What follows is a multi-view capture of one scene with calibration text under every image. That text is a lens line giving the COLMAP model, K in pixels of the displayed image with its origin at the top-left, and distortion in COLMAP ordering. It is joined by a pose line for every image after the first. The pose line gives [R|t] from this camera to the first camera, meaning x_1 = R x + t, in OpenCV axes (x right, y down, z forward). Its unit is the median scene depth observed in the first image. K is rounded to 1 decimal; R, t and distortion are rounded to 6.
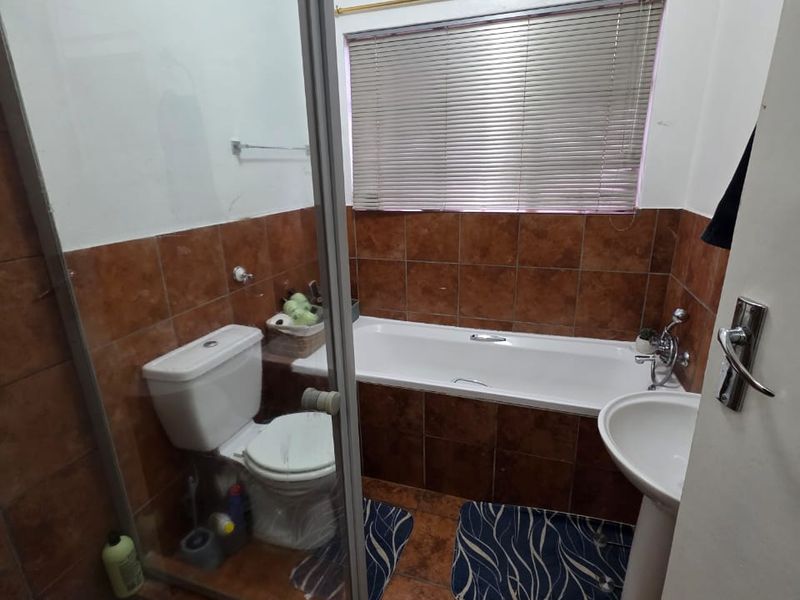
lens RADIAL K [[424.3, 0, 401.8], [0, 424.3, 298.8], [0, 0, 1]] dist [0.000814, 0.000288]
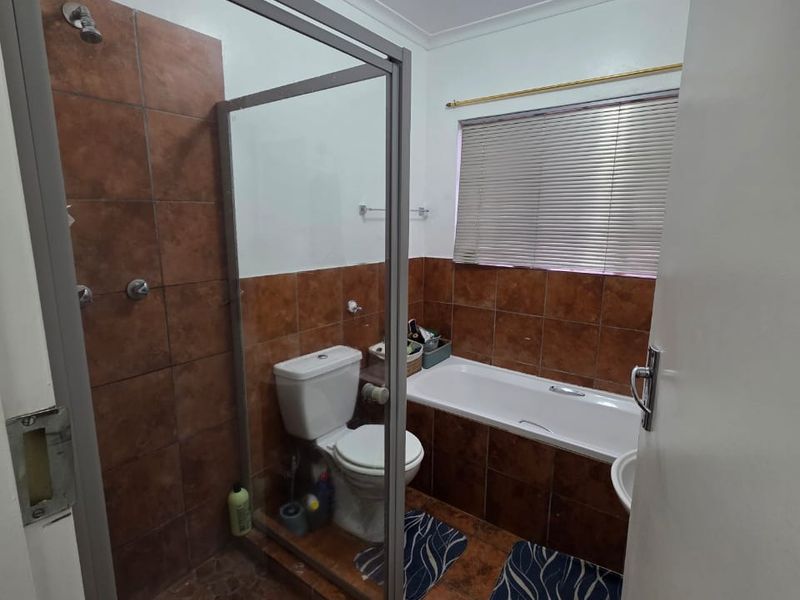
lens RADIAL K [[424.3, 0, 398.9], [0, 424.3, 300.1], [0, 0, 1]] dist [0.000814, 0.000288]
pose [[0.950075, 0.089309, -0.298969, 0.133455], [-0.122272, 0.988093, -0.093395, 0.025307], [0.287068, 0.125288, 0.949682, -0.174006]]
